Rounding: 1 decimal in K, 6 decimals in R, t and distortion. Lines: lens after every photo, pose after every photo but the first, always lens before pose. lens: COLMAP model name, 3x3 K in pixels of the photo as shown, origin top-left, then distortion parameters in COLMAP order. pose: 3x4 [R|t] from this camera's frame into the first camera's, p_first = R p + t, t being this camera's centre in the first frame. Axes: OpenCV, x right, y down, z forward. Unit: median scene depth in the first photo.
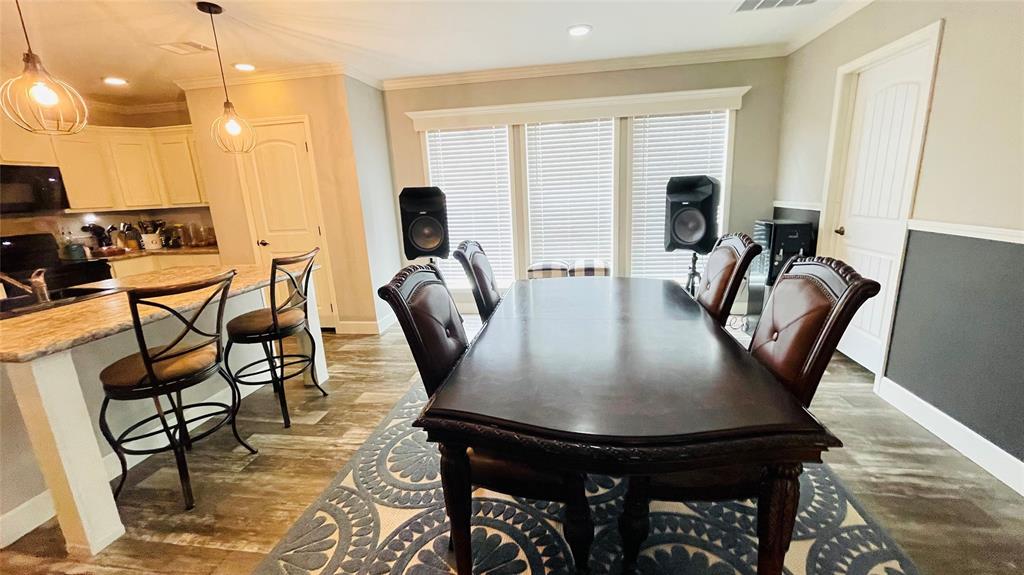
lens RADIAL K [[415.3, 0, 512.9], [0, 415.3, 286.2], [0, 0, 1]] dist [0.000997, 0.000068]
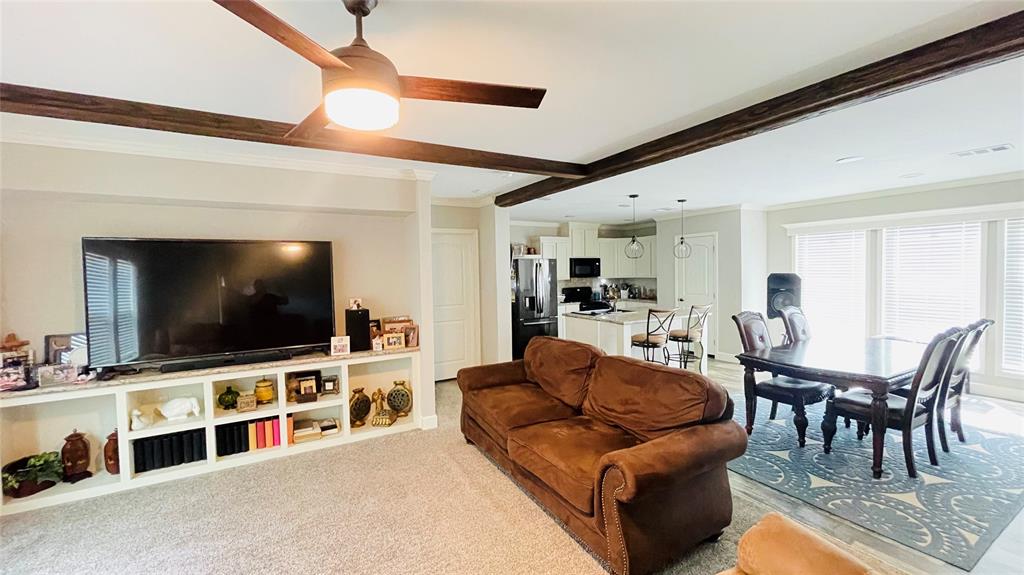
lens RADIAL K [[411.5, 0, 512.1], [0, 411.5, 285.0], [0, 0, 1]] dist [0.000023, -0.000343]
pose [[0.631433, 0.061255, -0.773007, 0.317796], [-0.183873, 0.980271, -0.072518, 0.098334], [0.753315, 0.187925, 0.630239, -0.699527]]
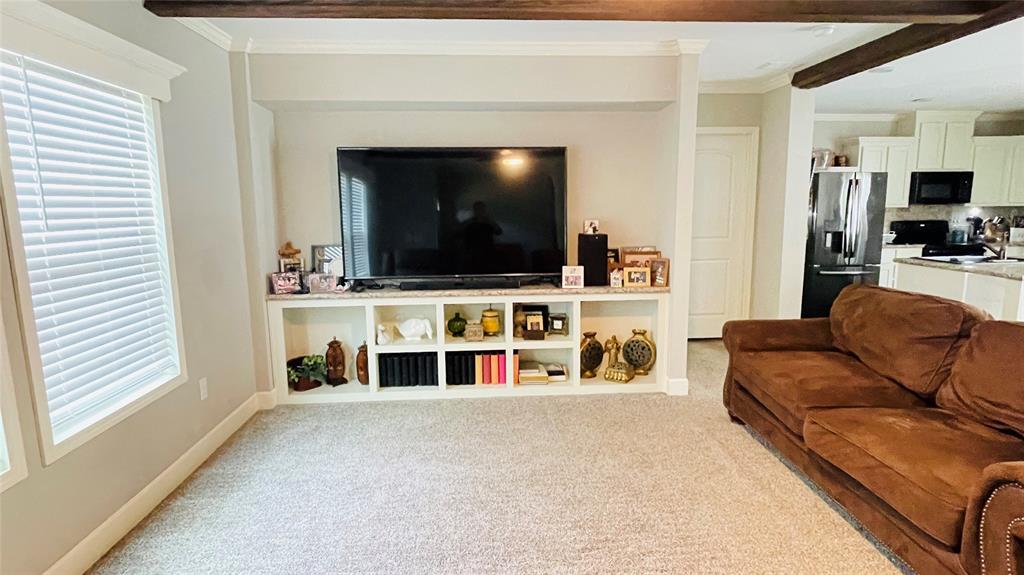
lens RADIAL K [[549.2, 0, 512.0], [0, 549.2, 287.5], [0, 0, 1]] dist [-0.001578, -0.001646]
pose [[0.219249, 0.190705, -0.956850, 0.306608], [-0.218500, 0.965400, 0.142342, 0.134730], [0.950888, 0.177864, 0.253332, -0.736923]]
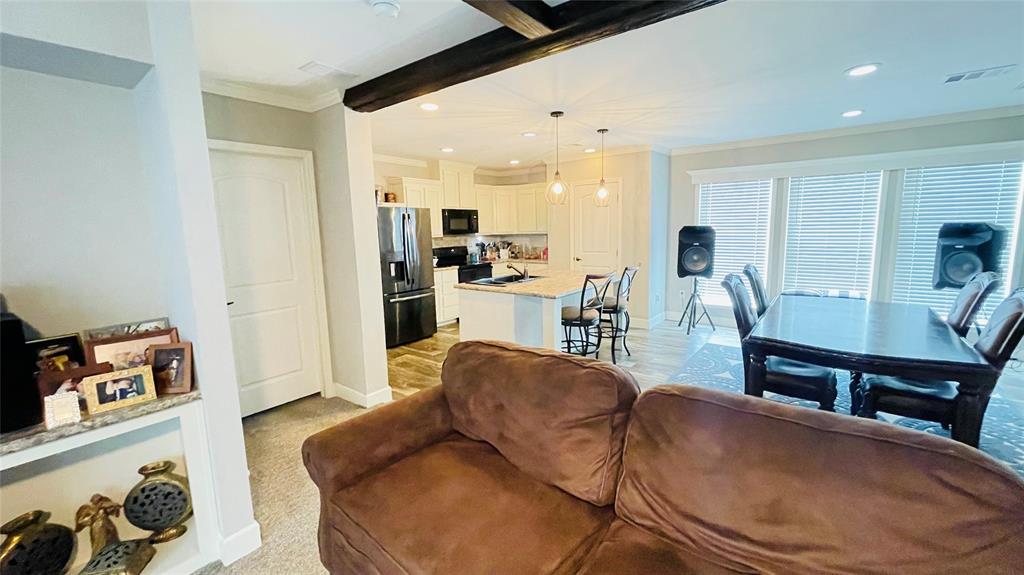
lens RADIAL K [[415.3, 0, 512.9], [0, 415.3, 286.2], [0, 0, 1]] dist [0.000997, 0.000068]
pose [[0.879264, 0.092362, -0.467295, -0.089913], [-0.122501, 0.991870, -0.034452, 0.078942], [0.460314, 0.087536, 0.883430, -0.461969]]
